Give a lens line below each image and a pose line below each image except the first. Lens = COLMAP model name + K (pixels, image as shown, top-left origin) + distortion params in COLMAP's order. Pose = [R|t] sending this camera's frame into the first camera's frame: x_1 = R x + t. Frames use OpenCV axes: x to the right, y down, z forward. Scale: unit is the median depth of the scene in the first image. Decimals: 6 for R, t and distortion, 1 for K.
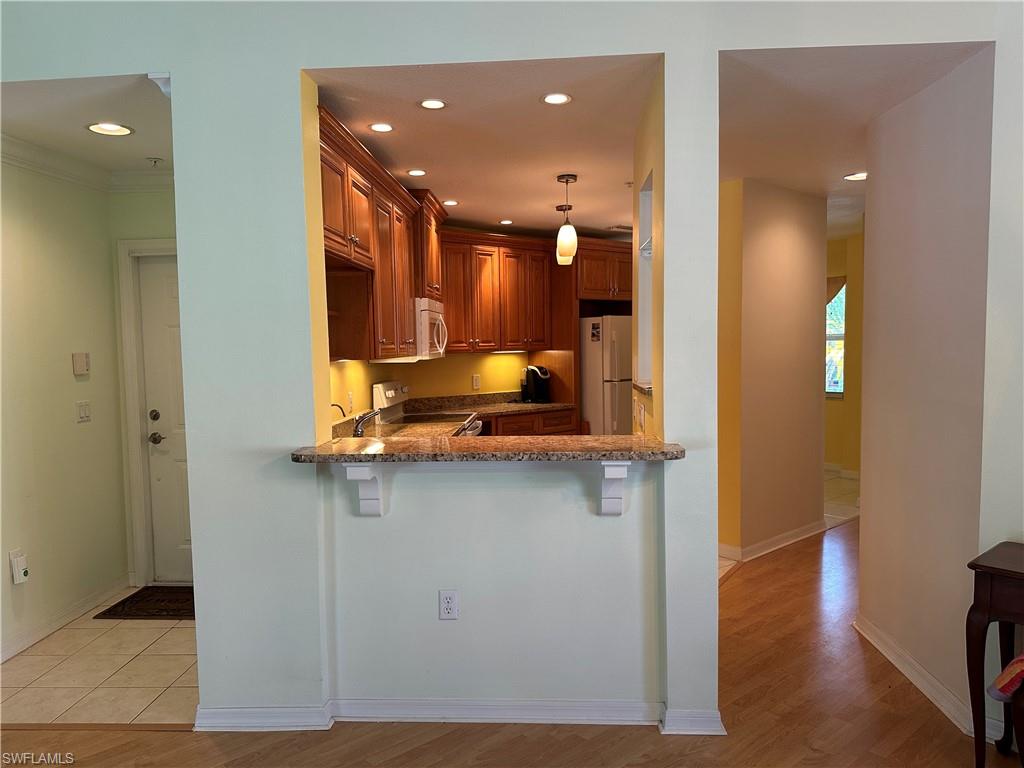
lens RADIAL K [[720.3, 0, 512.0], [0, 720.3, 384.0], [0, 0, 1]] dist [0.102529, -0.167425]
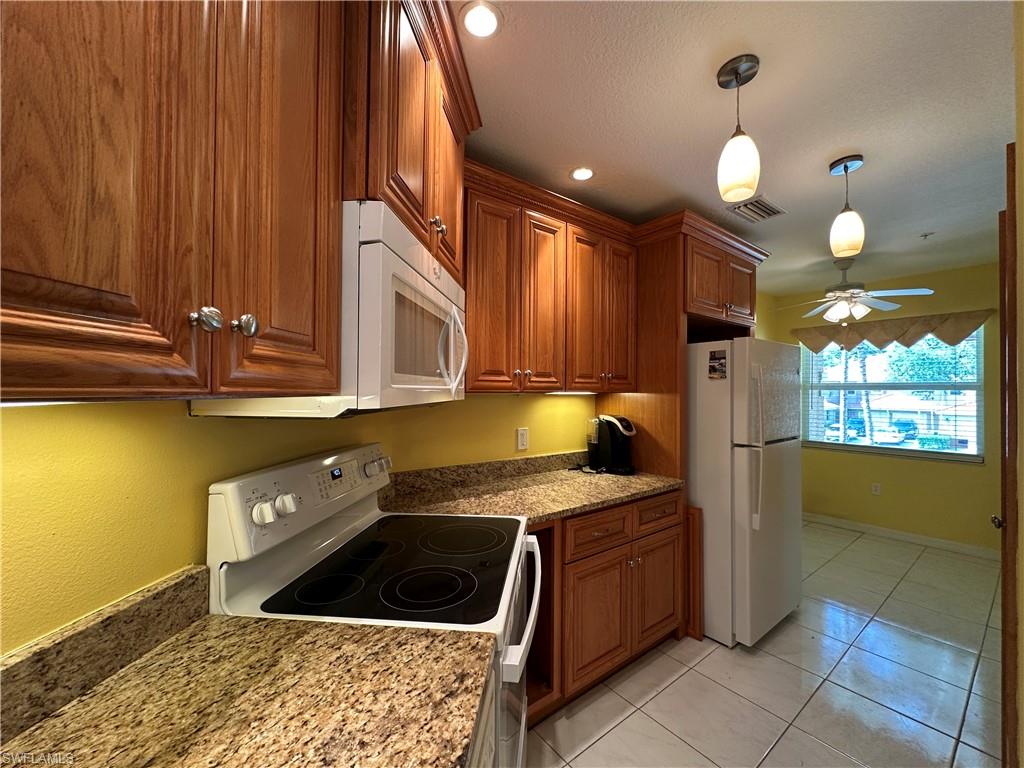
lens RADIAL K [[409.0, 0, 512.0], [0, 409.0, 384.0], [0, 0, 1]] dist [-0.001520, -0.000120]
pose [[0.998132, 0.023675, -0.056325, -0.040992], [-0.027658, 0.997092, -0.071017, -0.026221], [0.054480, 0.072443, 0.995884, 0.654368]]
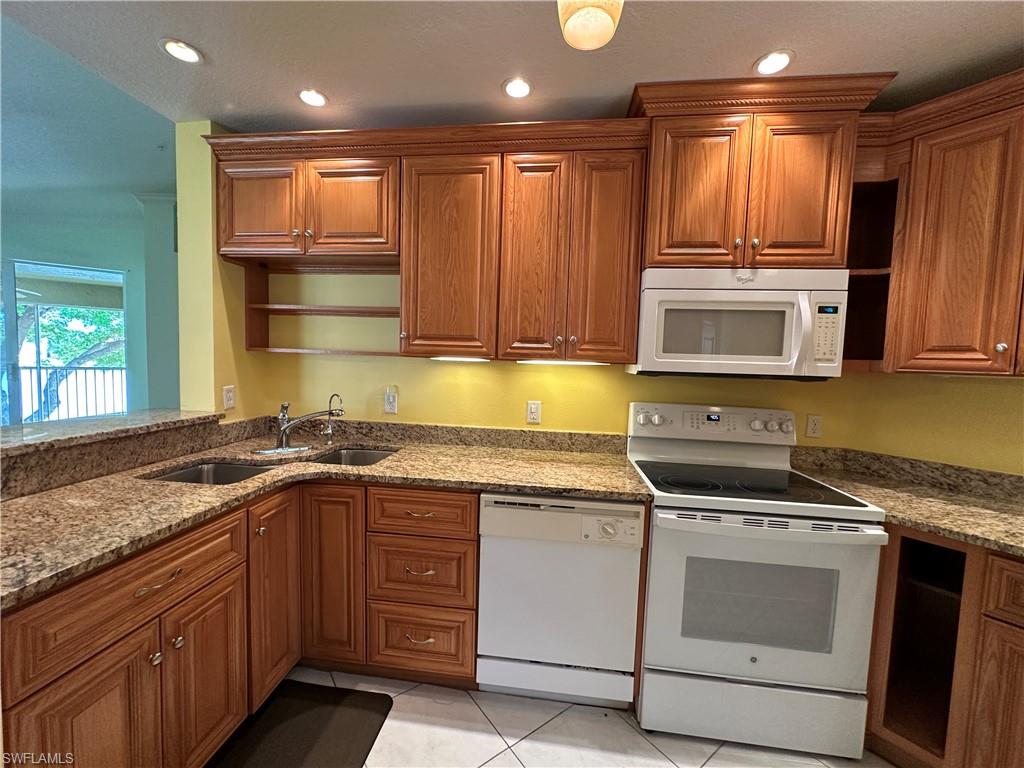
lens RADIAL K [[409.0, 0, 512.0], [0, 409.0, 384.0], [0, 0, 1]] dist [-0.001520, -0.000120]
pose [[-0.071303, 0.074014, -0.994705, 0.183411], [-0.086809, 0.992999, 0.080110, -0.032009], [0.993670, 0.092062, -0.064379, 0.714885]]
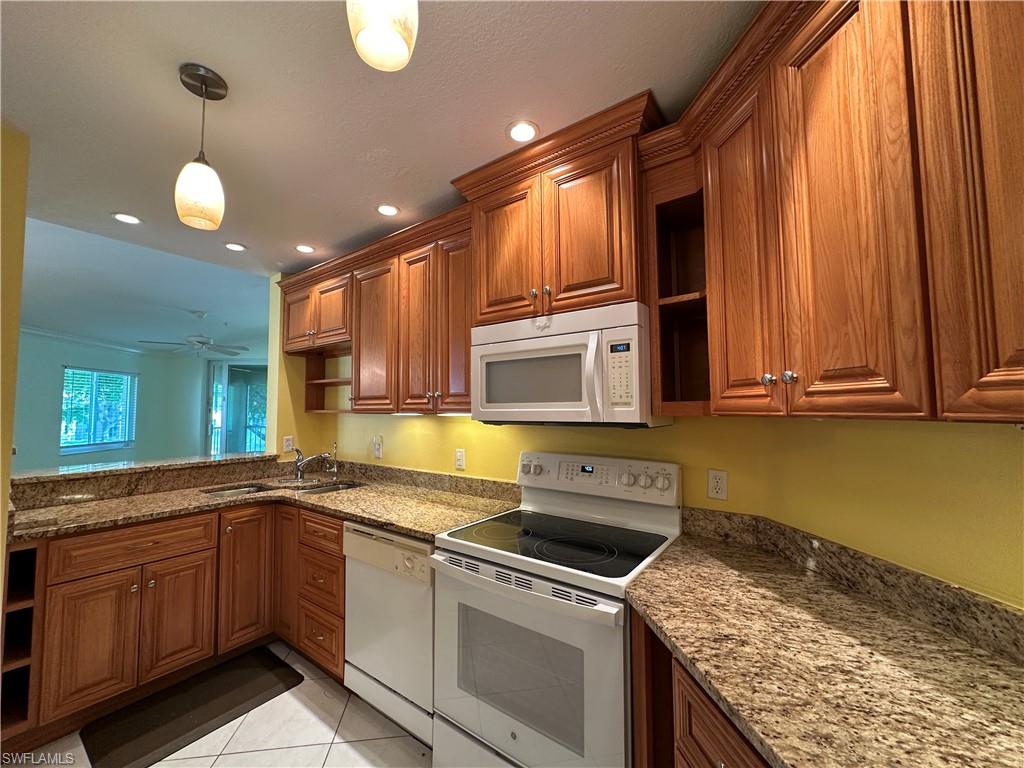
lens RADIAL K [[409.0, 0, 512.0], [0, 409.0, 384.0], [0, 0, 1]] dist [-0.001520, -0.000120]
pose [[-0.552885, -0.030553, -0.832697, 0.136635], [-0.032228, 0.999364, -0.015270, -0.048786], [0.832634, 0.018394, -0.553518, 0.964281]]
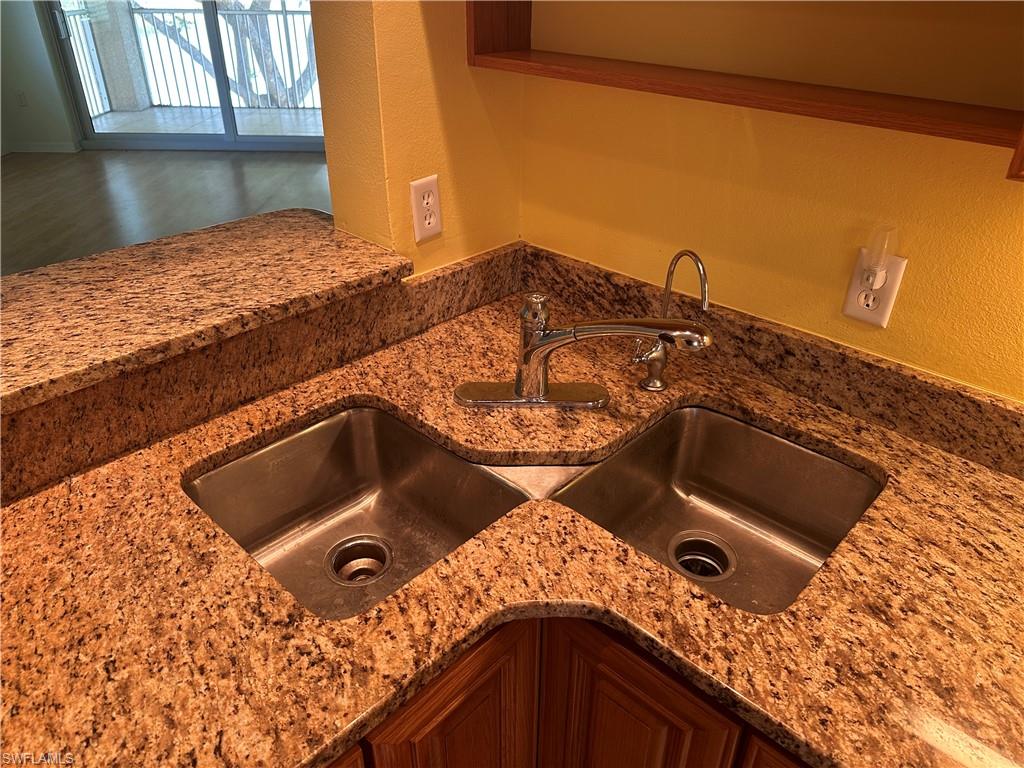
lens RADIAL K [[720.3, 0, 512.0], [0, 720.3, 384.0], [0, 0, 1]] dist [0.102529, -0.167425]
pose [[-0.652034, 0.390528, -0.649876, 0.020102], [-0.044795, 0.835803, 0.547199, -0.052412], [0.756865, 0.385904, -0.527479, 0.624828]]
